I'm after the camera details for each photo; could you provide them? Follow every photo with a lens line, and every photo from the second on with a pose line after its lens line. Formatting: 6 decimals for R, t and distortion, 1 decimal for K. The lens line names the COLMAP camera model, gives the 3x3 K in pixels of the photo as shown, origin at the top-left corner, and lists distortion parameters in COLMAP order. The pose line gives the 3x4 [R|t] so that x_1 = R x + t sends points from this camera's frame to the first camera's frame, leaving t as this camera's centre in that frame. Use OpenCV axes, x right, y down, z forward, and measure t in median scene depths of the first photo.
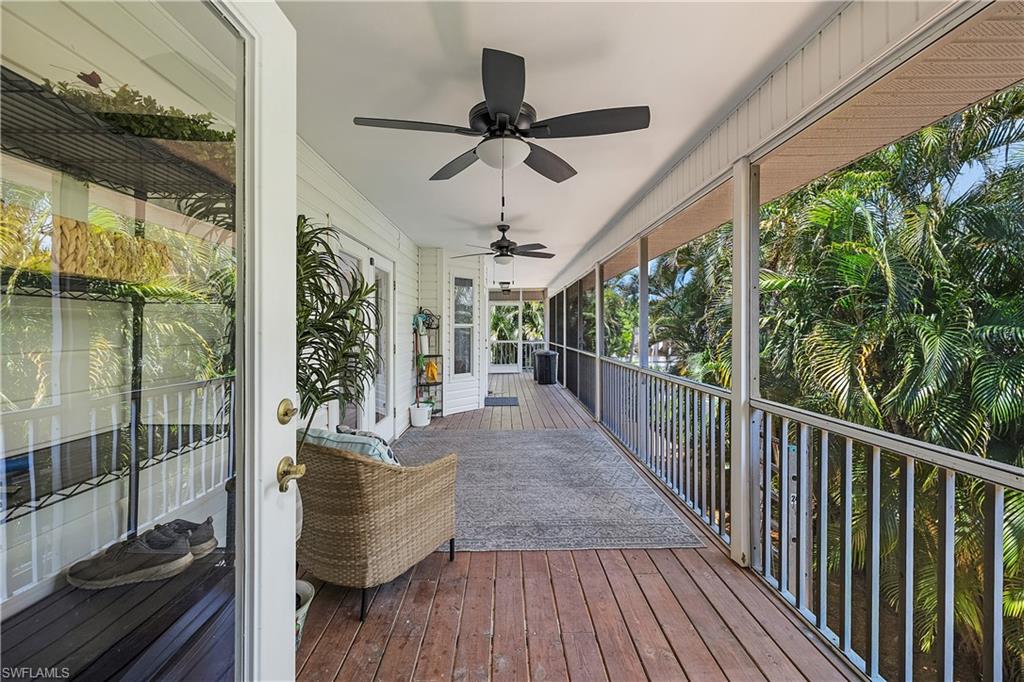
lens RADIAL K [[431.0, 0, 509.4], [0, 431.0, 335.1], [0, 0, 1]] dist [0.003238, 0.000584]
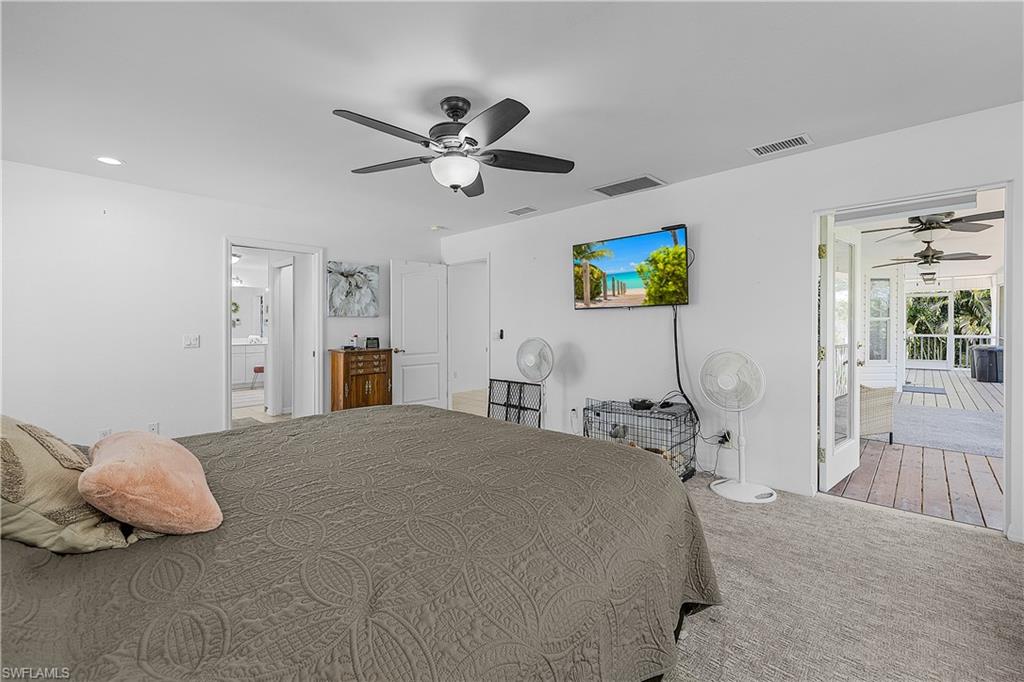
lens RADIAL K [[424.4, 0, 510.1], [0, 424.4, 318.1], [0, 0, 1]] dist [0.000591, 0.000051]
pose [[0.707987, 0.003494, -0.706217, -0.000586], [-0.015501, 0.999824, -0.010593, 0.001759], [0.706055, 0.018447, 0.707916, -0.278276]]
